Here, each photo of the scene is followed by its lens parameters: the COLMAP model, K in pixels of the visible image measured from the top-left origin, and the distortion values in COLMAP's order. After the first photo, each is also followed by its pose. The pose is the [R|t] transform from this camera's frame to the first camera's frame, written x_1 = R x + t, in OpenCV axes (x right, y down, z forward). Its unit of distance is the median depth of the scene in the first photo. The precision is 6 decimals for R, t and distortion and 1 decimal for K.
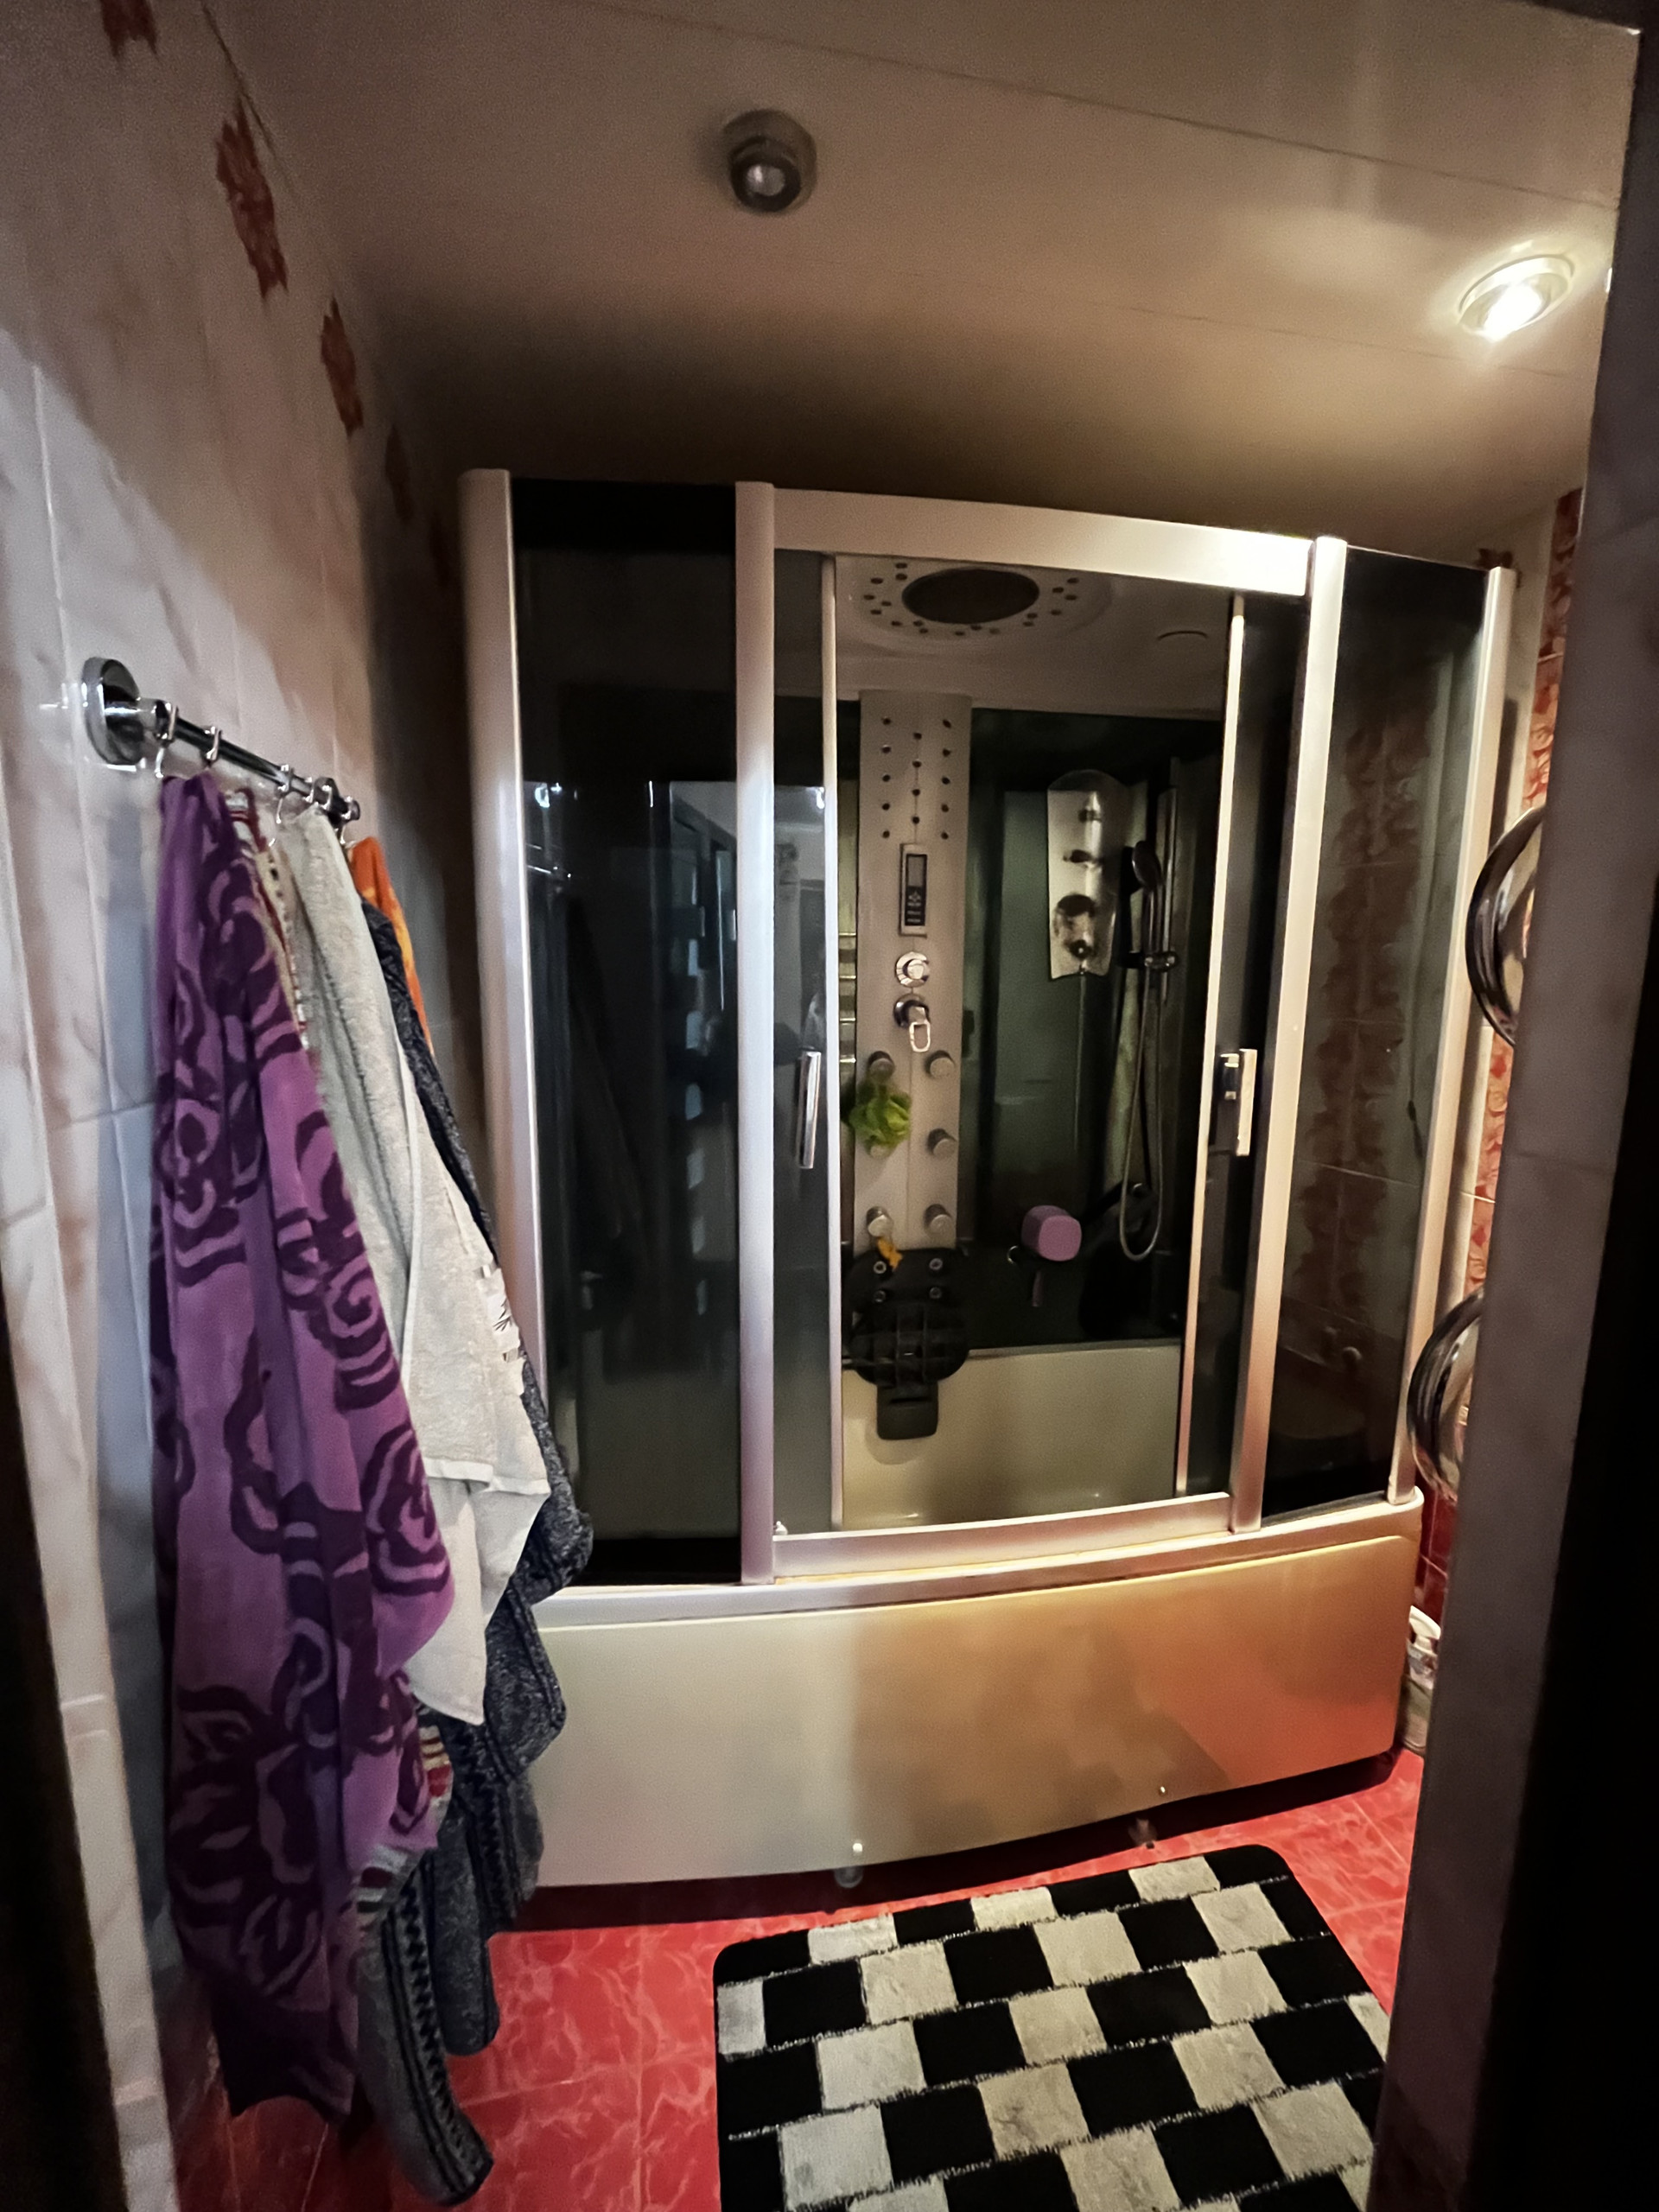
lens RADIAL K [[891.6, 0, 832.4], [0, 891.6, 1099.1], [0, 0, 1]] dist [-0.001911, -0.000189]
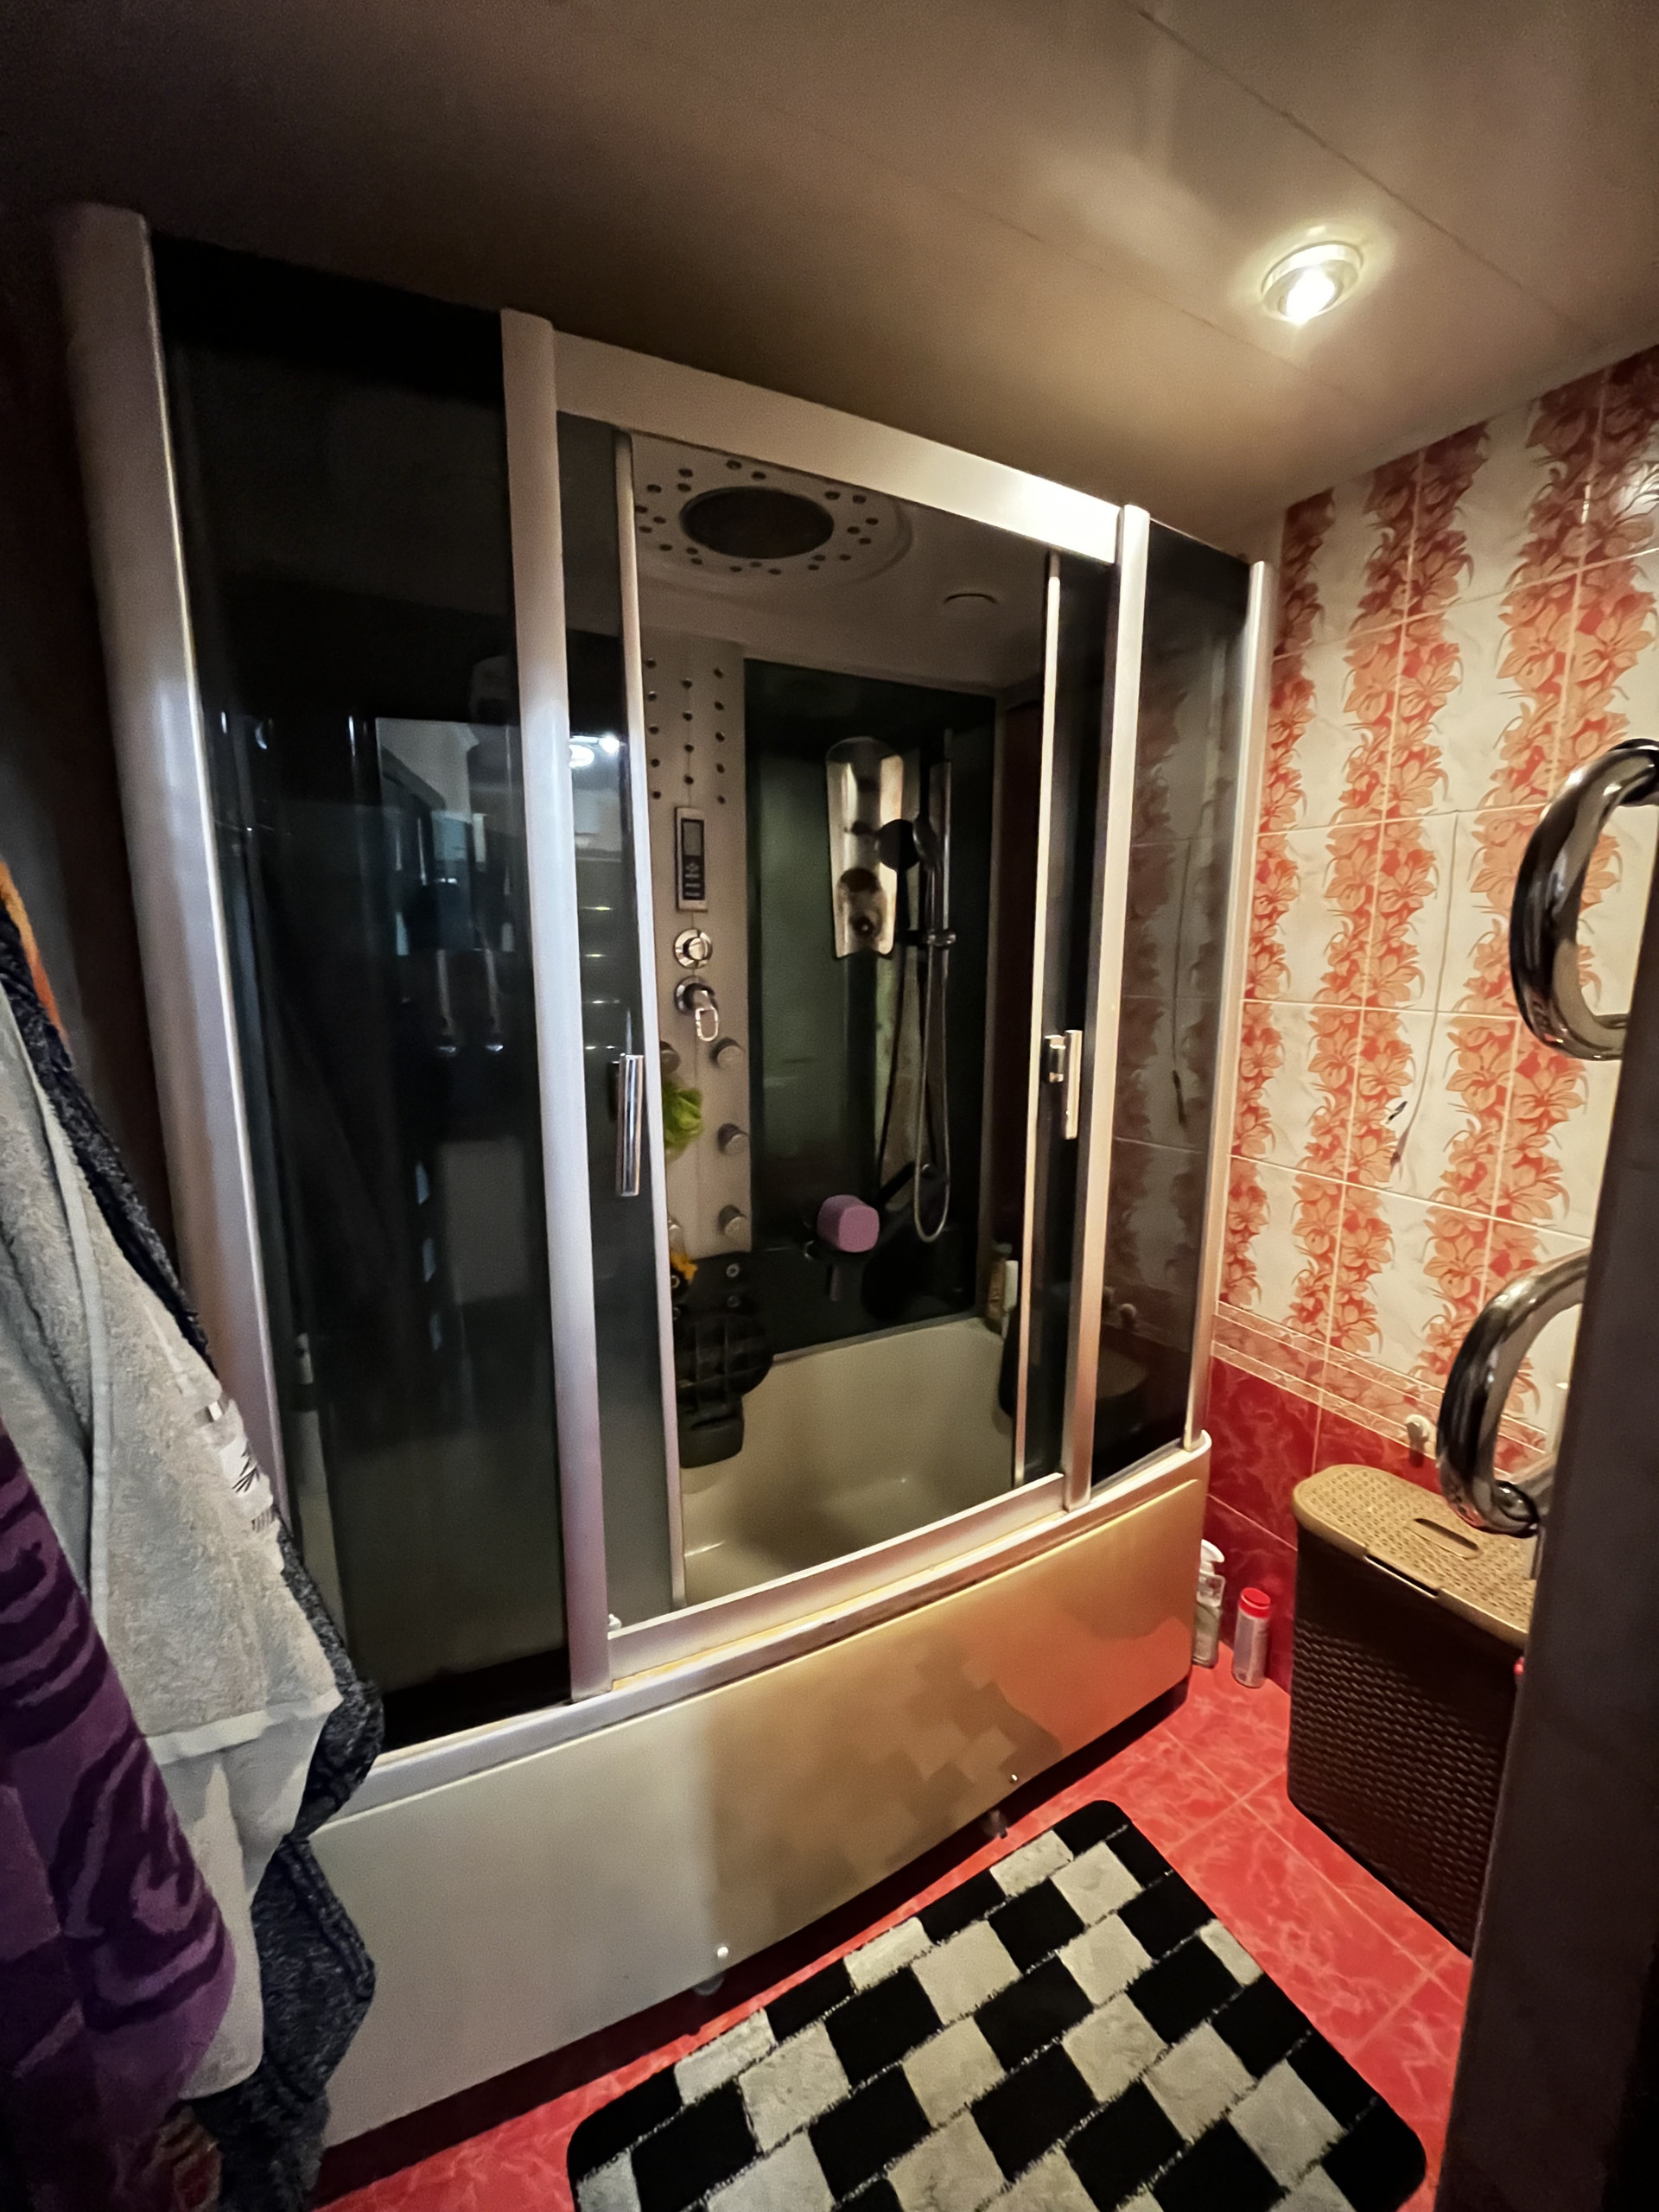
lens RADIAL K [[891.6, 0, 830.6], [0, 891.6, 1099.7], [0, 0, 1]] dist [-0.001911, -0.000189]
pose [[0.947986, -0.060021, 0.312604, -0.095322], [0.051280, 0.998031, 0.036116, -0.027693], [-0.314156, -0.018207, 0.949197, 0.145761]]
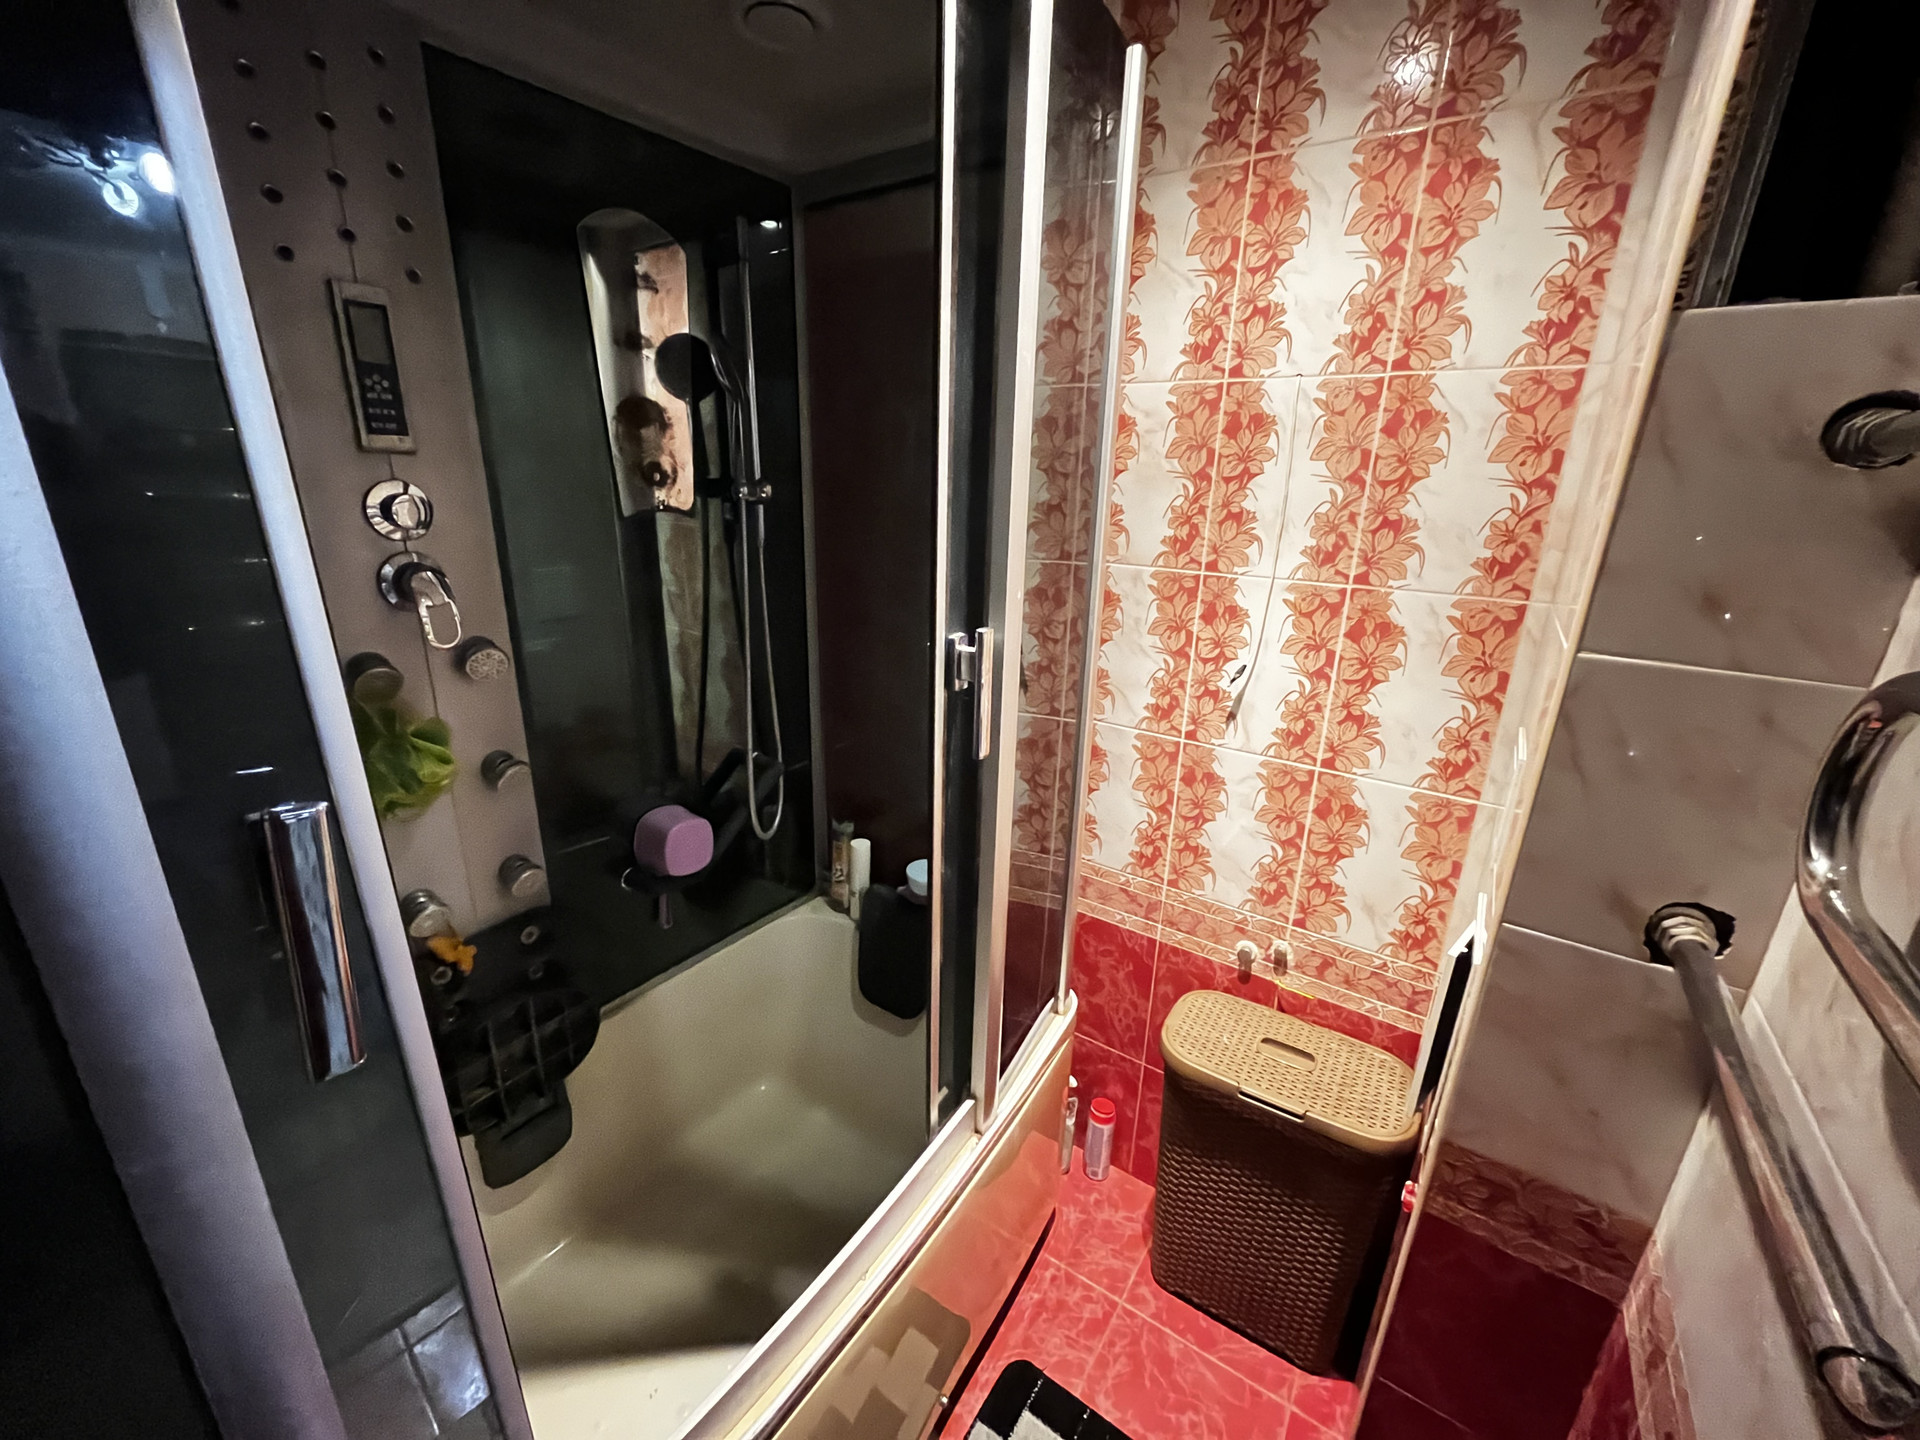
lens RADIAL K [[773.9, 0, 951.1], [0, 773.9, 719.2], [0, 0, 1]] dist [-0.001911, -0.000189]
pose [[0.712074, -0.207014, 0.670892, -0.032344], [0.087371, 0.974244, 0.207883, -0.118901], [-0.696647, -0.089411, 0.711821, 0.505932]]
